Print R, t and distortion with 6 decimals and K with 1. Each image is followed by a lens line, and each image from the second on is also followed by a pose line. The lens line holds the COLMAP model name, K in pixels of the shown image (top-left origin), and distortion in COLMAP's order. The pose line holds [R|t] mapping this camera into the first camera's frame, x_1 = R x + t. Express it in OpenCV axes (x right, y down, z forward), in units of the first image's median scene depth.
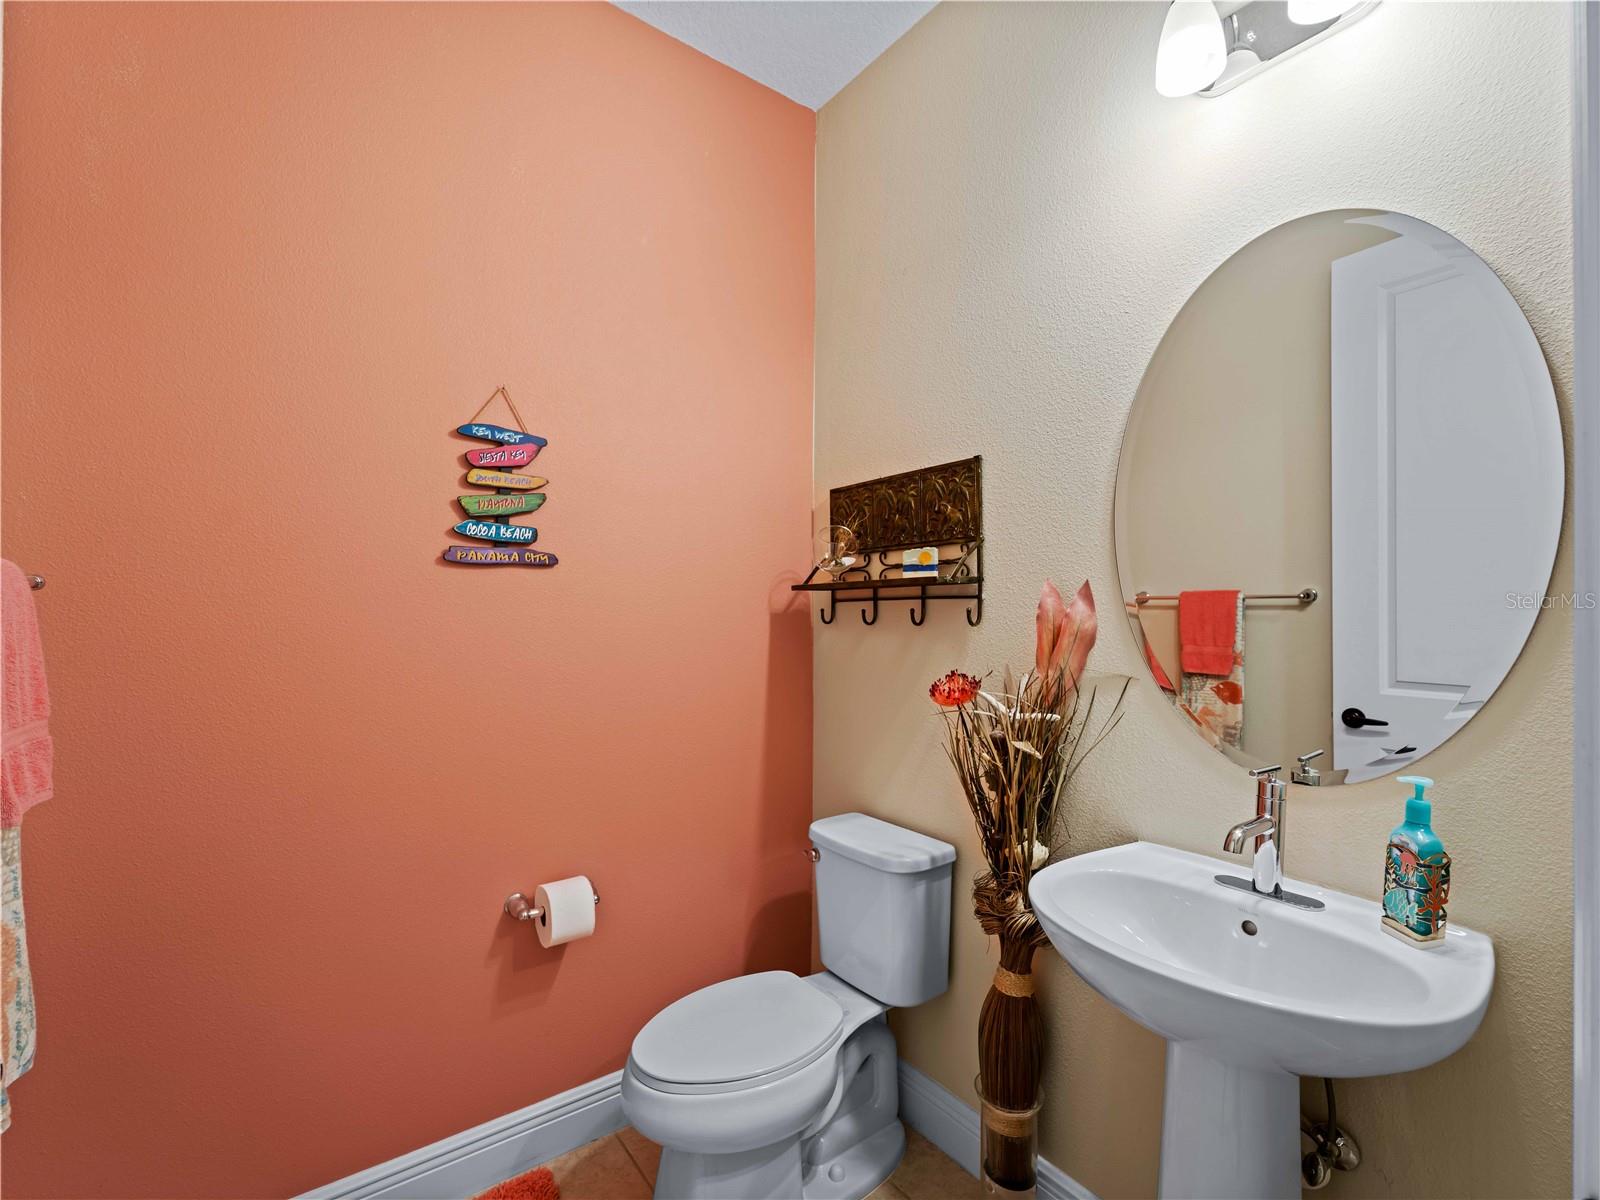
lens RADIAL K [[728.1, 0, 800.9], [0, 728.1, 605.2], [0, 0, 1]] dist [0.002986, -0.001418]
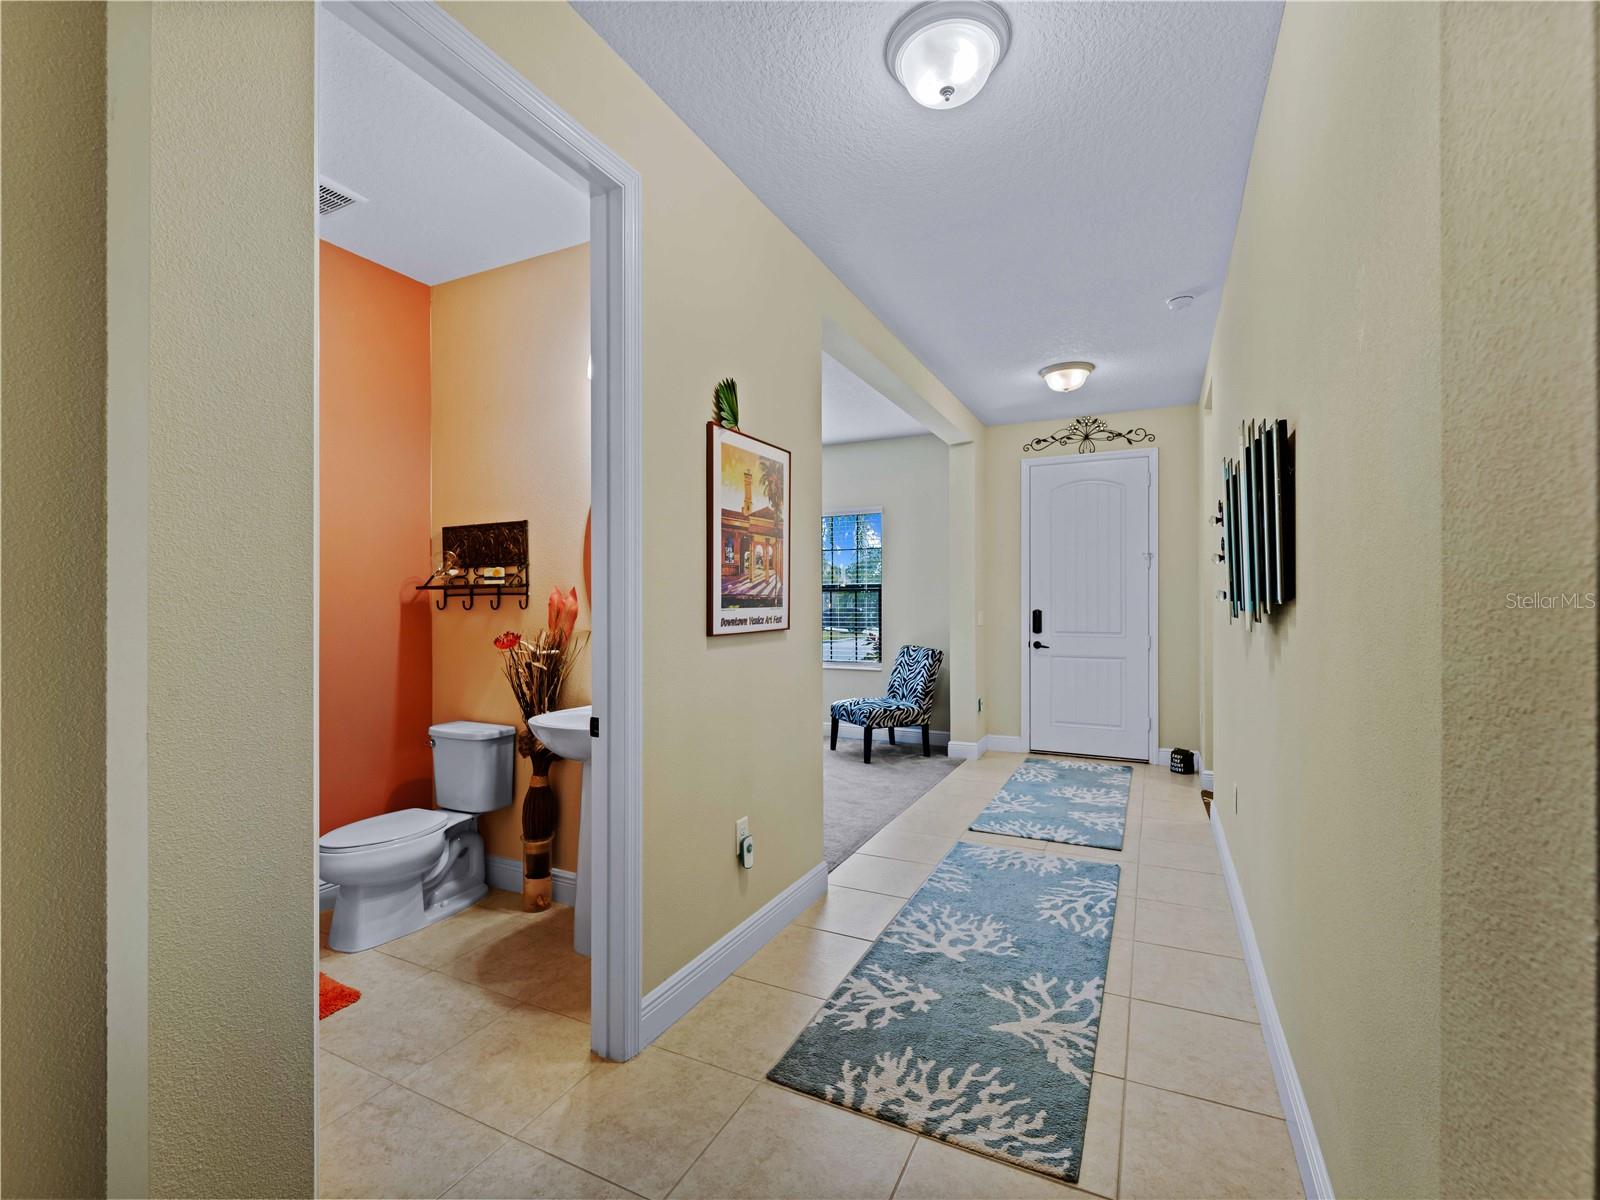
lens RADIAL K [[717.9, 0, 801.1], [0, 717.9, 603.2], [0, 0, 1]] dist [0.001894, -0.000947]
pose [[0.891091, -0.006715, 0.453776, 0.029961], [0.001912, 0.999937, 0.011042, -0.006616], [-0.453821, -0.008972, 0.891047, -0.967097]]
